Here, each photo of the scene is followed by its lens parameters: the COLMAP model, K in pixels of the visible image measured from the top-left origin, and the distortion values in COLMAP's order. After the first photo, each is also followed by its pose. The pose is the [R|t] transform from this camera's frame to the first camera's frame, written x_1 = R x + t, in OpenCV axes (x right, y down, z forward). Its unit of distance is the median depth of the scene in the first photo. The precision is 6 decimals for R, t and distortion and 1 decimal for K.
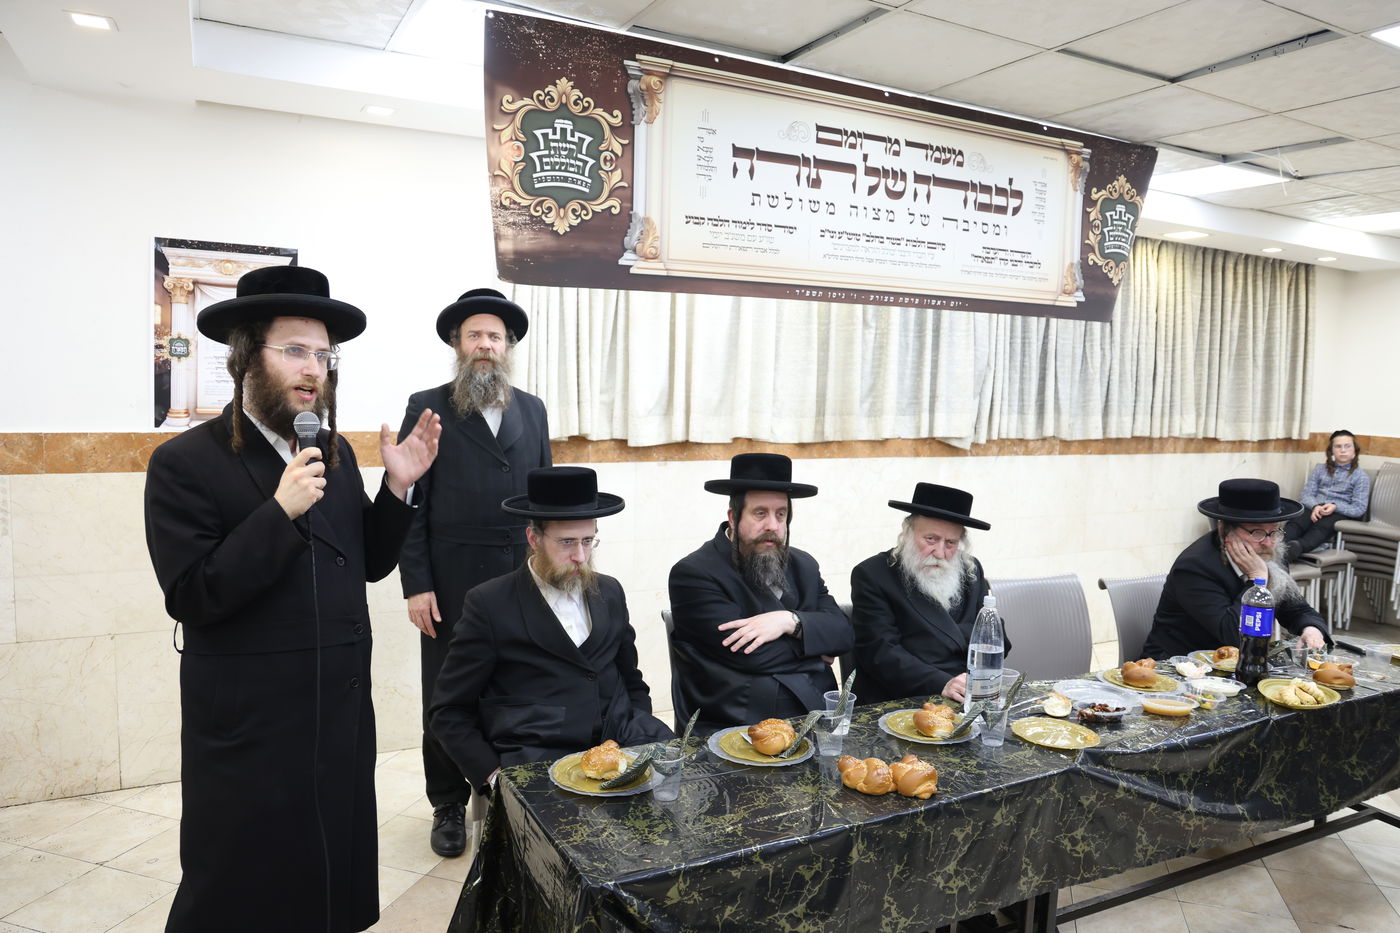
lens RADIAL K [[979.6, 0, 717.1], [0, 979.6, 463.0], [0, 0, 1]] dist [-0.098796, 0.070537]
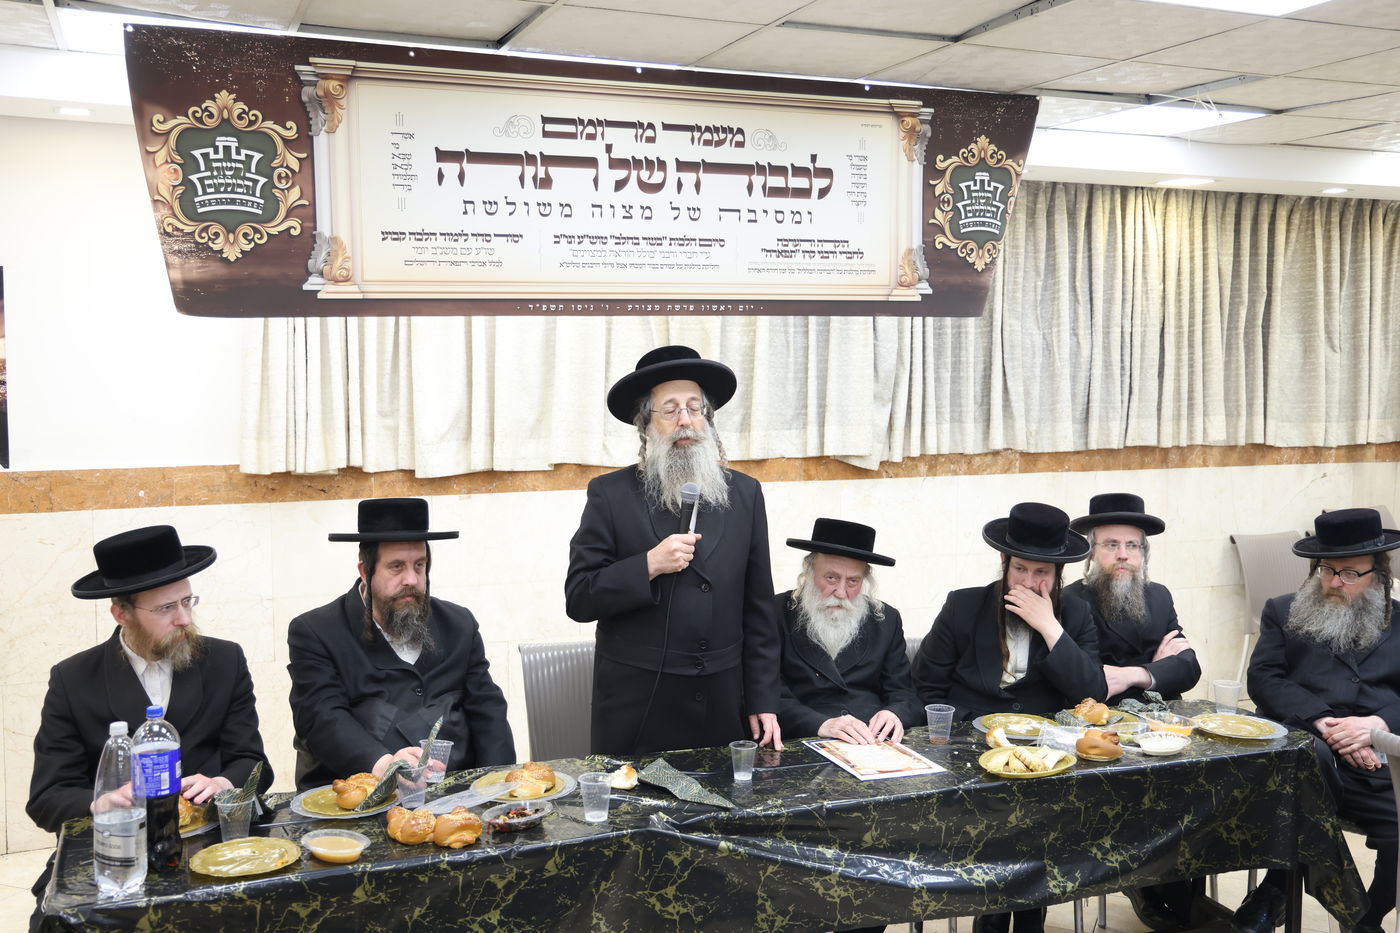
lens RADIAL K [[1392.8, 0, 707.1], [0, 1392.8, 468.1], [0, 0, 1]] dist [-0.024506, 0.205983]
pose [[0.994315, -0.018518, -0.104861, 0.361960], [0.018166, 0.999826, -0.004308, -0.020034], [0.104922, 0.002379, 0.994478, -0.233676]]
